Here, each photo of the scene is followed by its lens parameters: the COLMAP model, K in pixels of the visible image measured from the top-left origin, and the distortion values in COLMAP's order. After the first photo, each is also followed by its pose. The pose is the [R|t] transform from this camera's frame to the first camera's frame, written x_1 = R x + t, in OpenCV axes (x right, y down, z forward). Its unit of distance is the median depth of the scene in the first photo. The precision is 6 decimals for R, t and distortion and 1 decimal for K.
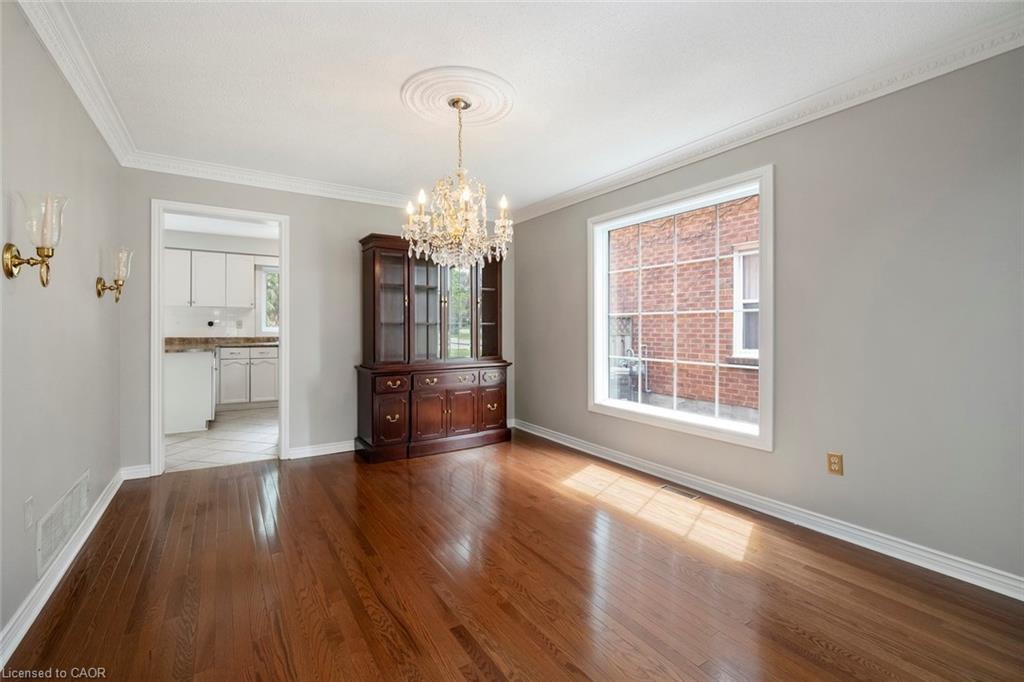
lens RADIAL K [[437.9, 0, 485.7], [0, 437.9, 328.1], [0, 0, 1]] dist [-0.001733, -0.000091]
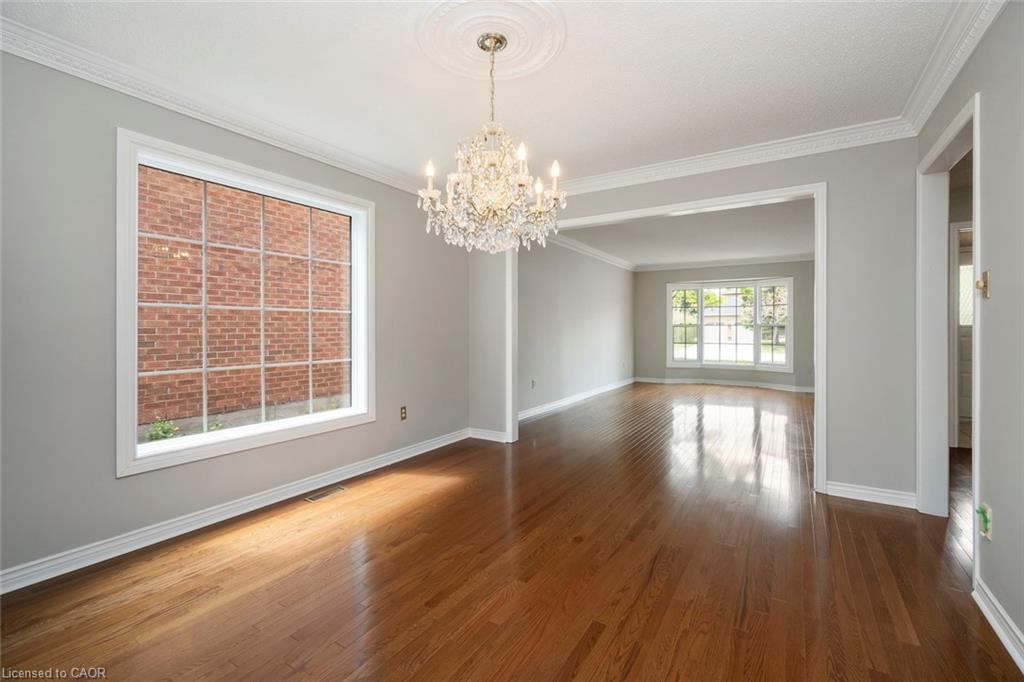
lens RADIAL K [[448.7, 0, 514.1], [0, 448.7, 327.0], [0, 0, 1]] dist [-0.000392, -0.000086]
pose [[-0.450711, -0.002257, 0.892667, -0.770912], [-0.000588, 0.999997, 0.002232, -0.003363], [-0.892670, 0.000481, -0.450711, 1.284318]]
